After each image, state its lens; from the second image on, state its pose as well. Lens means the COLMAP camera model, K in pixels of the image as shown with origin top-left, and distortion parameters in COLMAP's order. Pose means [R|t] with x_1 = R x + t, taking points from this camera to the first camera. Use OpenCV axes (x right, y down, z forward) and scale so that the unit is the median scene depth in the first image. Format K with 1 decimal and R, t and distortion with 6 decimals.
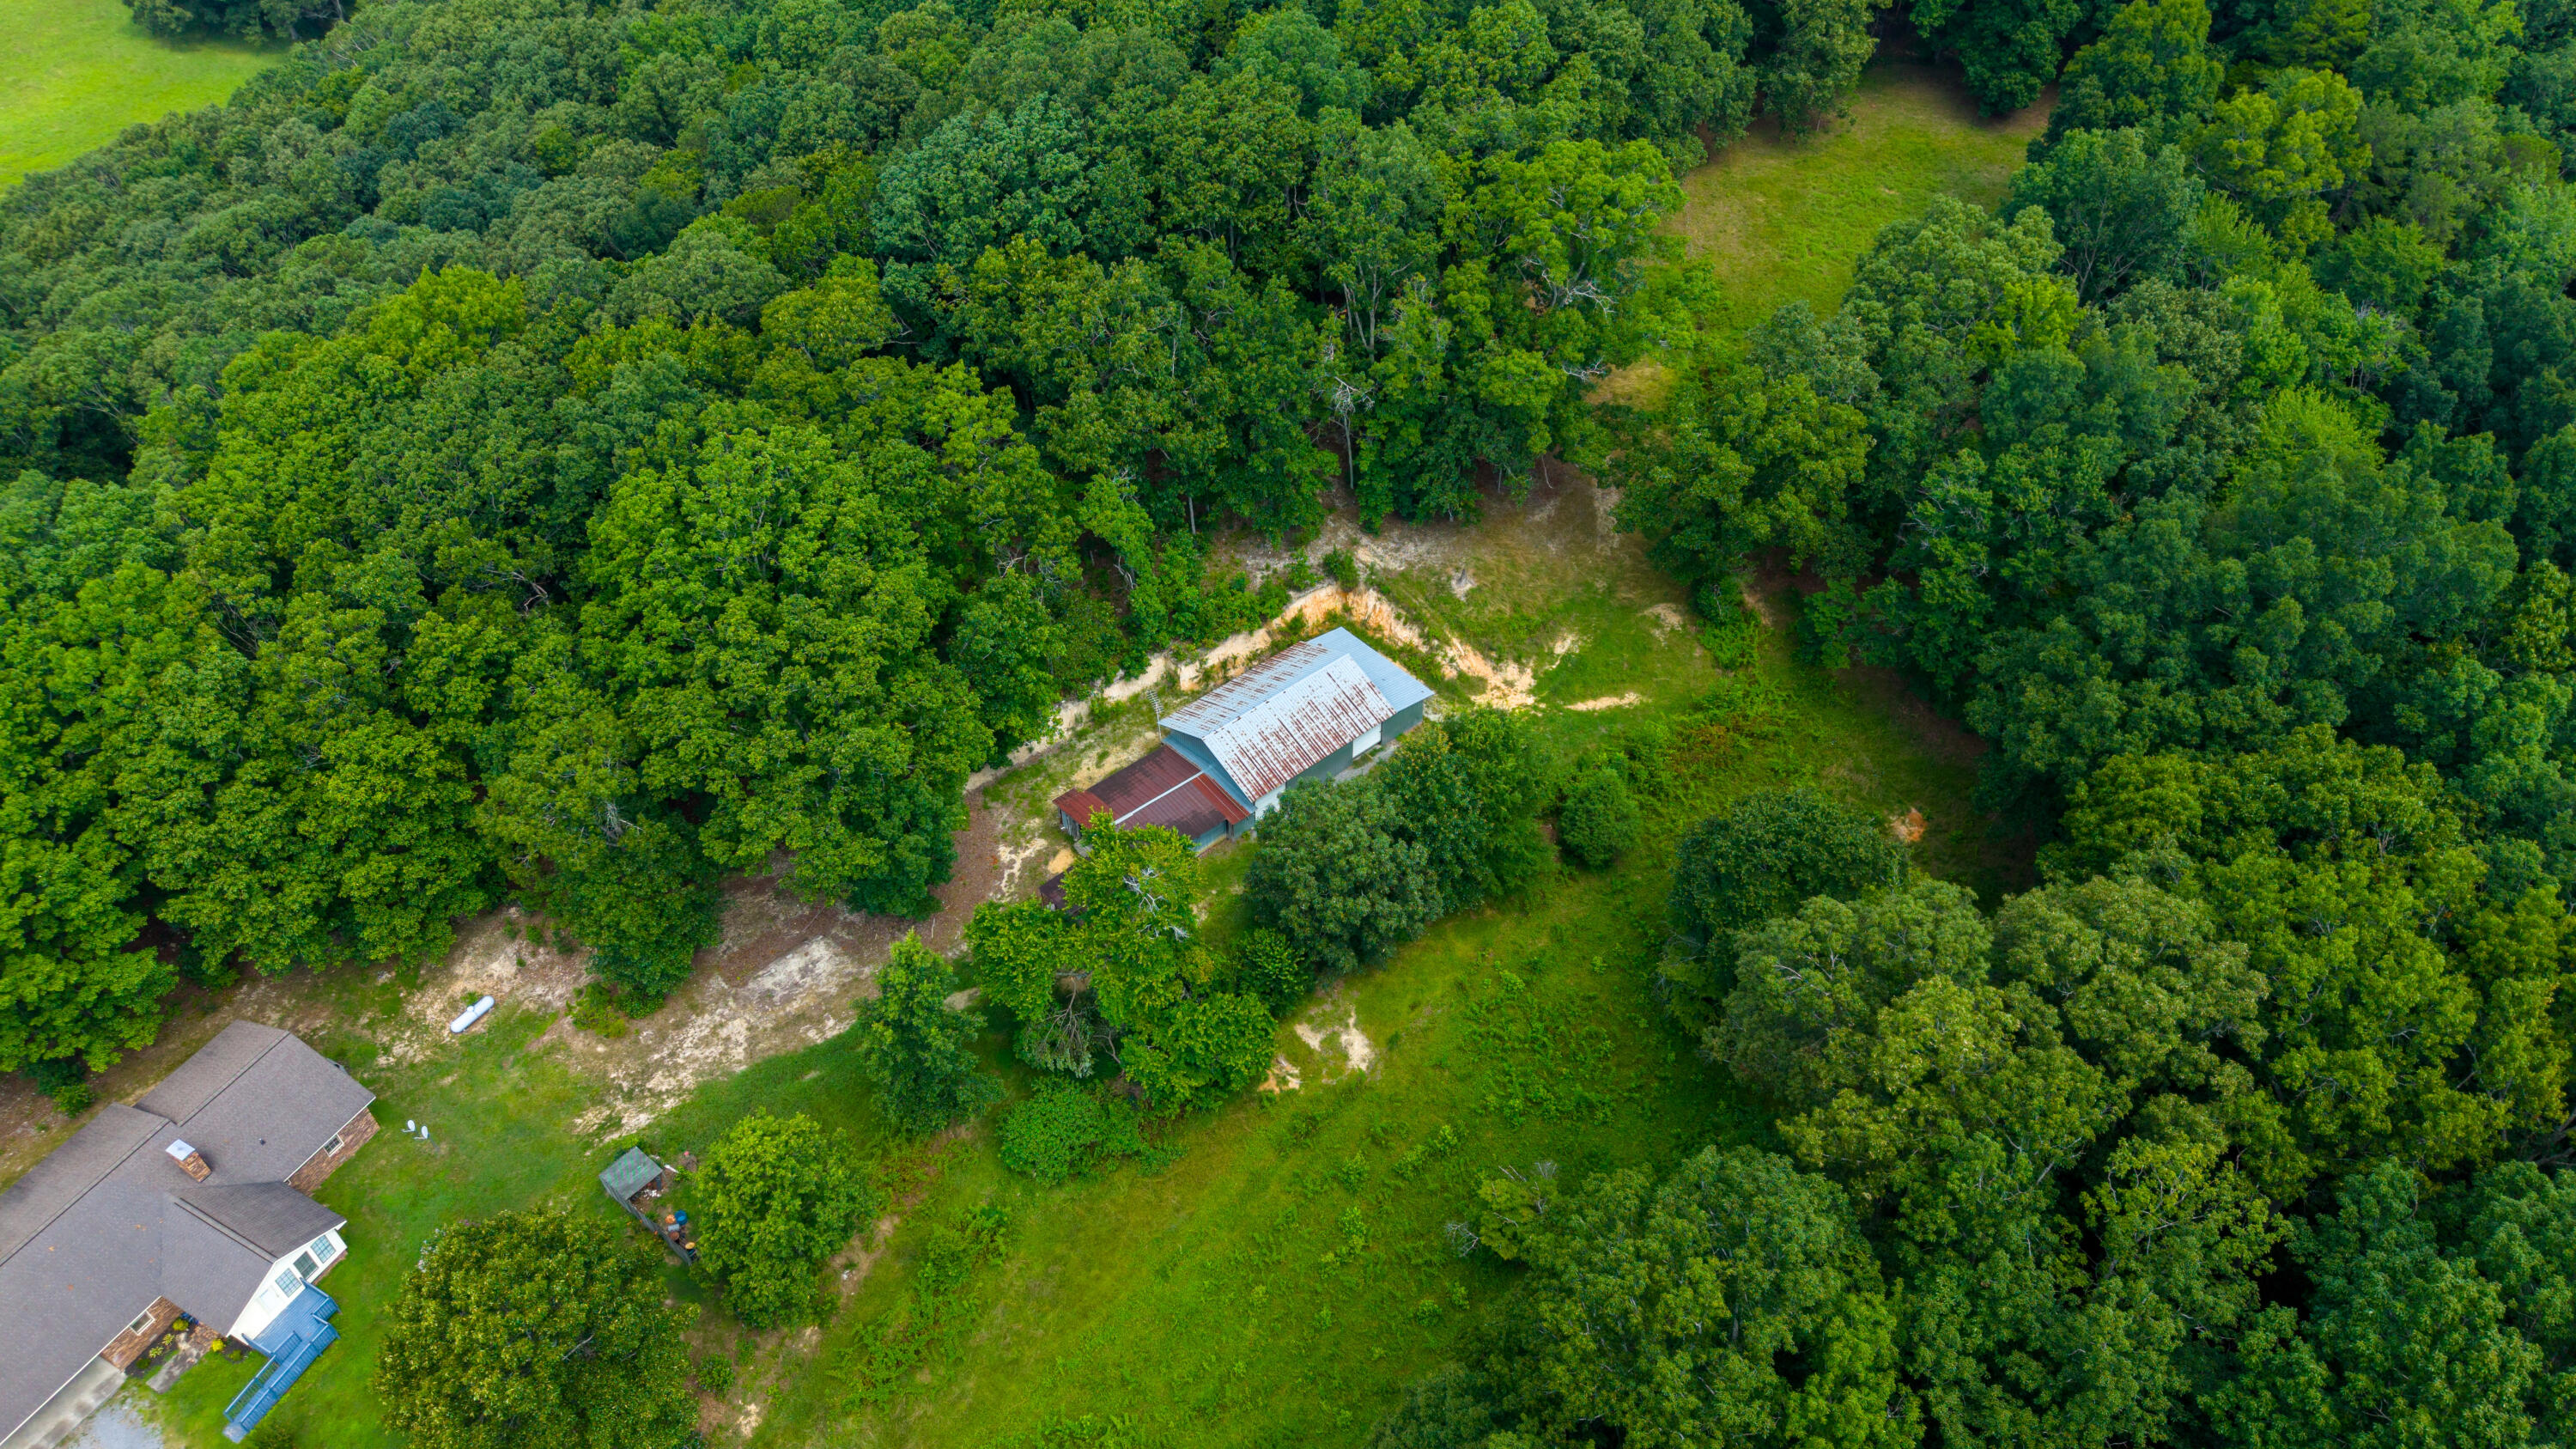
lens RADIAL K [[1740.0, 0, 1288.0], [0, 1740.0, 724.5], [0, 0, 1]] dist [0.086357, -0.063576]
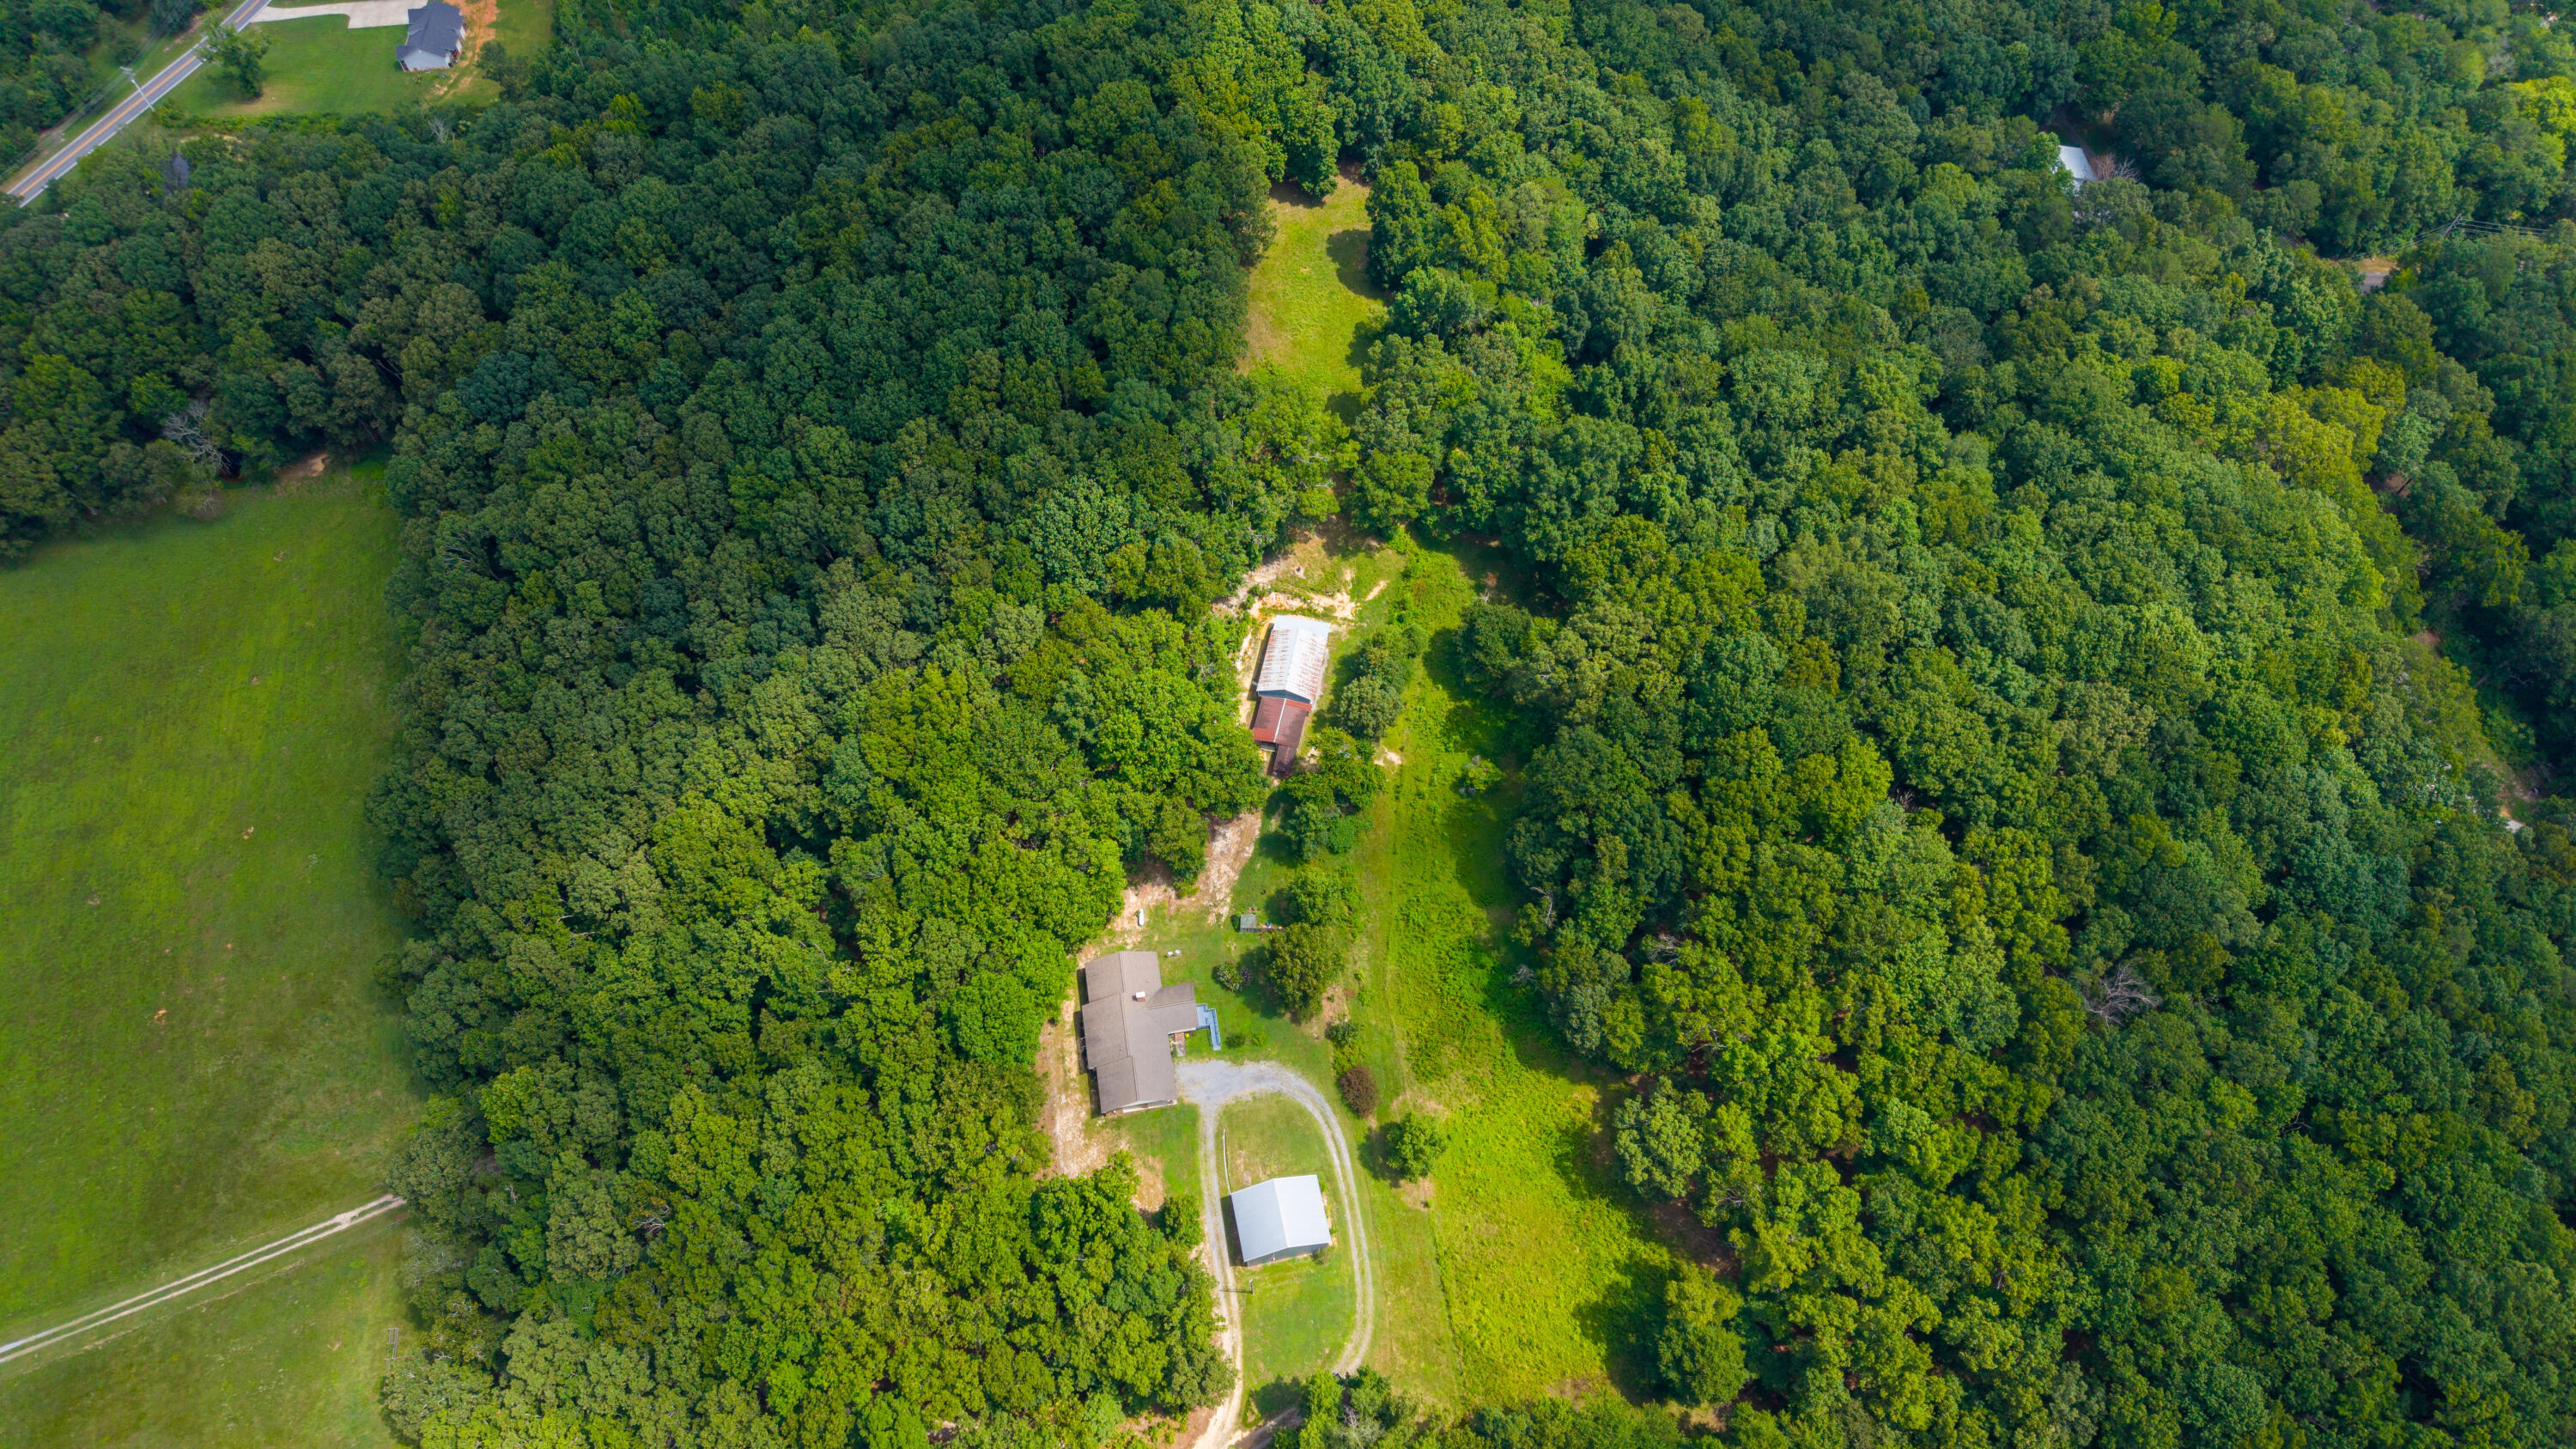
lens RADIAL K [[1740.0, 0, 1288.0], [0, 1740.0, 724.5], [0, 0, 1]] dist [0.086357, -0.063576]
pose [[0.791844, -0.518602, 0.322545, -0.872378], [0.419358, 0.845655, 0.330161, -0.768754], [-0.443984, -0.126174, 0.887107, -1.261683]]
